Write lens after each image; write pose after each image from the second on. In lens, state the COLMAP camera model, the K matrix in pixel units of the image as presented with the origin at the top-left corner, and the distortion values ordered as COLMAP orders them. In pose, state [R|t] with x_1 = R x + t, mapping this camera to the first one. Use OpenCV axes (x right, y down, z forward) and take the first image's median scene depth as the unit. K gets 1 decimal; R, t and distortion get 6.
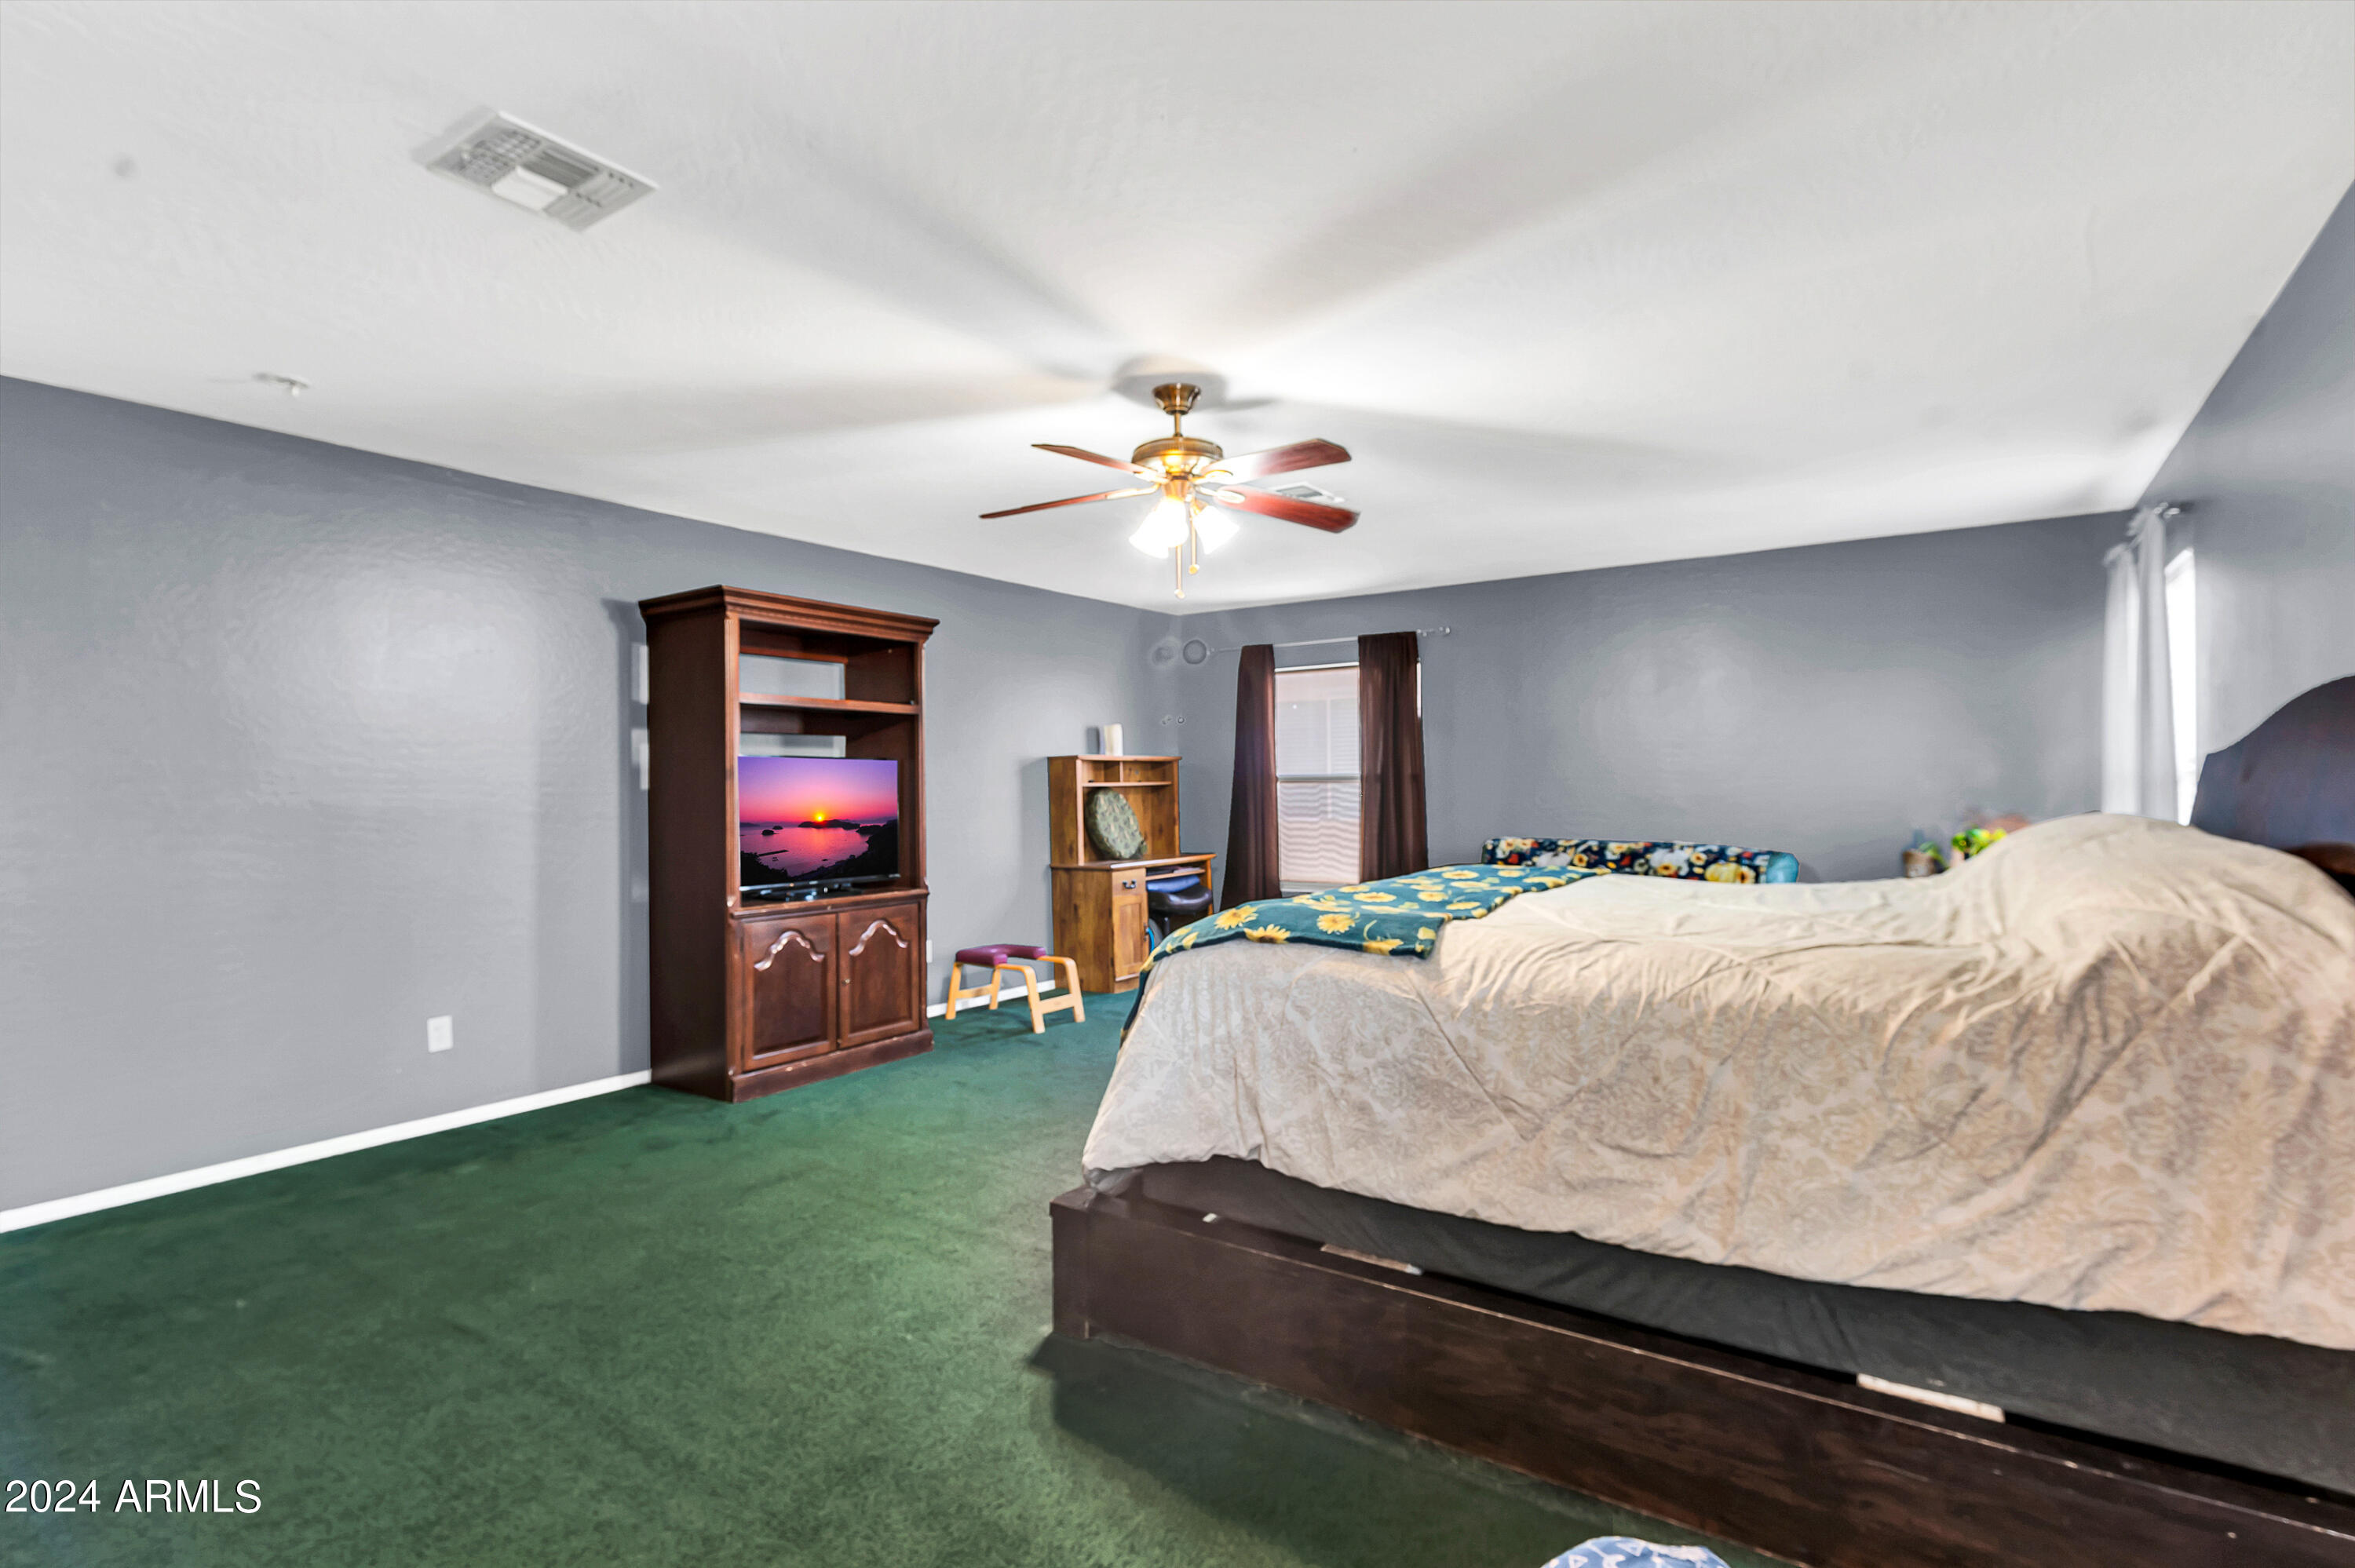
lens RADIAL K [[1115.9, 0, 1169.9], [0, 1115.9, 774.5], [0, 0, 1]] dist [0.001973, 0.002784]
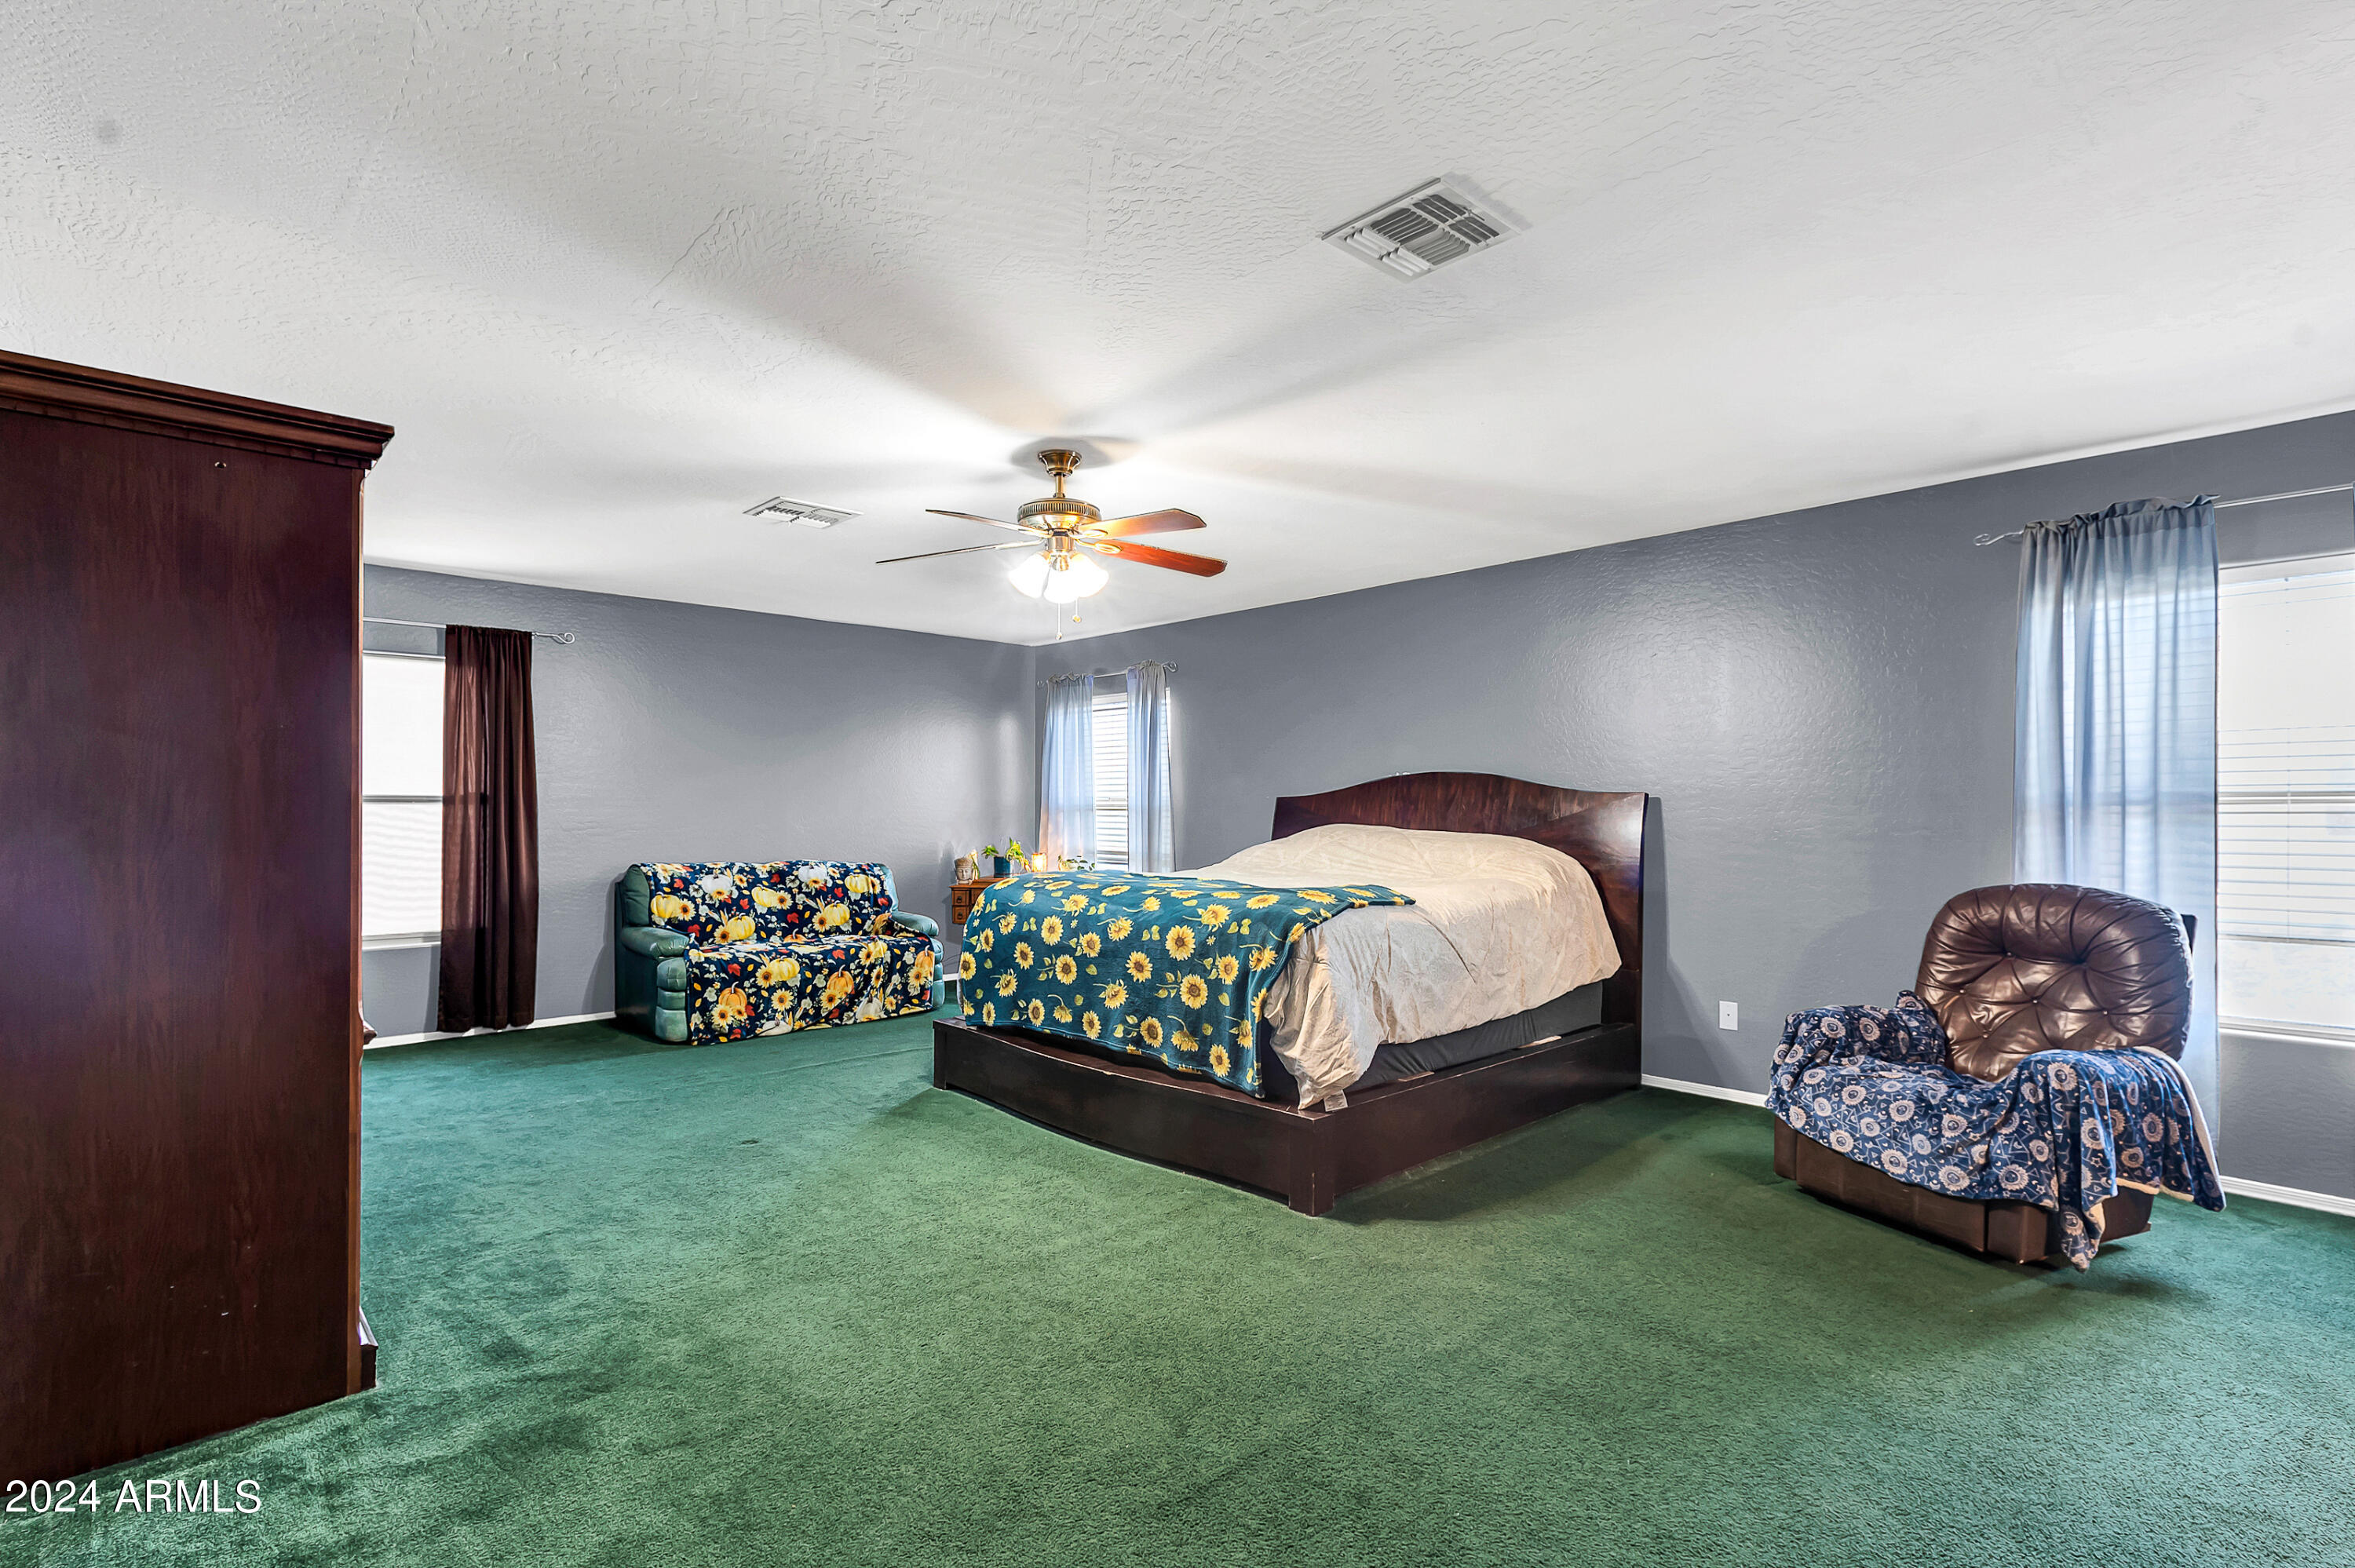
lens RADIAL K [[1115.9, 0, 1168.9], [0, 1115.9, 794.7], [0, 0, 1]] dist [0.001973, 0.002784]
pose [[0.220702, 0.023758, 0.975052, -1.095080], [-0.013791, 0.999679, -0.021236, 0.020064], [-0.975244, -0.008760, 0.220959, 0.664706]]
